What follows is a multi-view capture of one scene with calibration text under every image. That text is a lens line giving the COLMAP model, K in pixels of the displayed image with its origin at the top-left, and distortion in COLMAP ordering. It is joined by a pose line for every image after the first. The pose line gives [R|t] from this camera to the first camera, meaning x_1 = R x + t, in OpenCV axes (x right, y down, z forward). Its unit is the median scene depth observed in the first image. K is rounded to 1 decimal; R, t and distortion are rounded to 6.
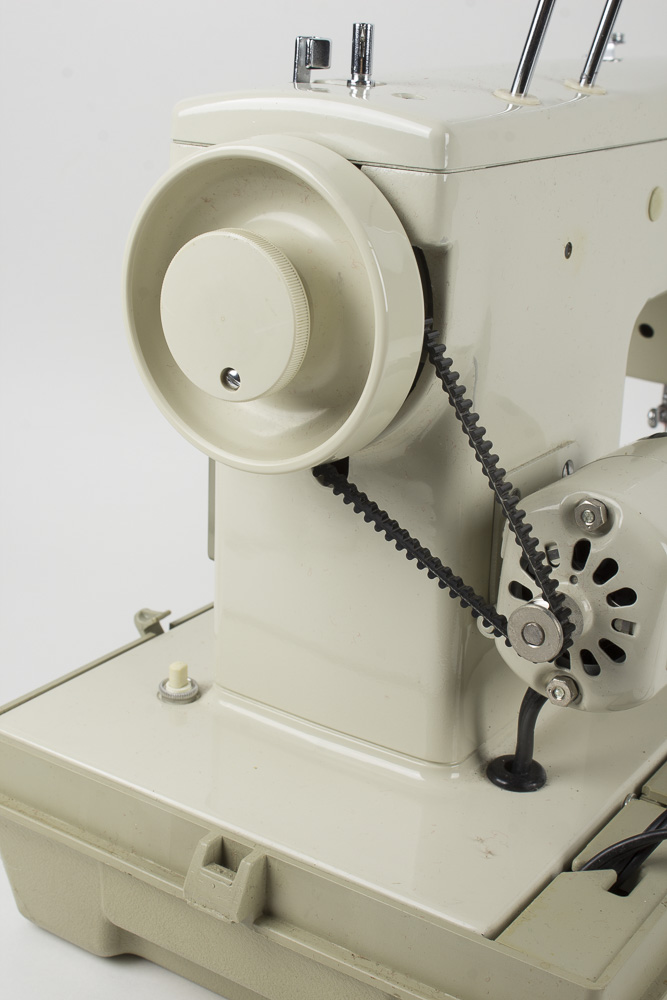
lens RADIAL K [[1487.5, 0, 333.5], [0, 1487.5, 500.0], [0, 0, 1]] dist [-0.017360, 0.009970]
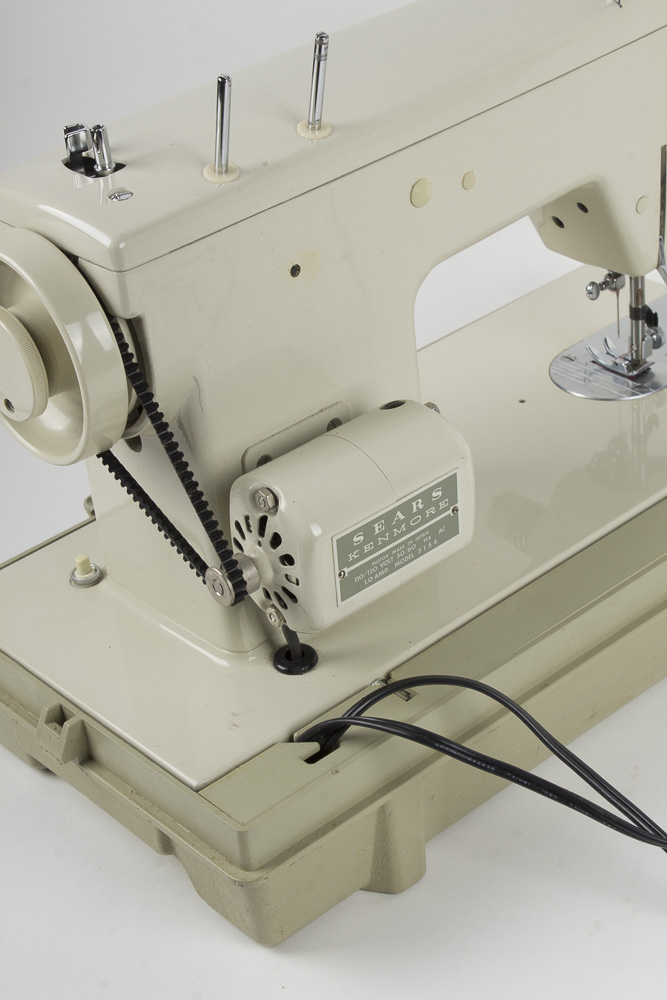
lens RADIAL K [[2006.7, 0, 333.5], [0, 2006.7, 500.0], [0, 0, 1]] dist [-0.031345, -0.021651]
pose [[0.957045, 0.020095, -0.289243, 0.738077], [0.045918, 0.974500, 0.219638, -0.377308], [0.286281, -0.223485, 0.931718, -0.673636]]
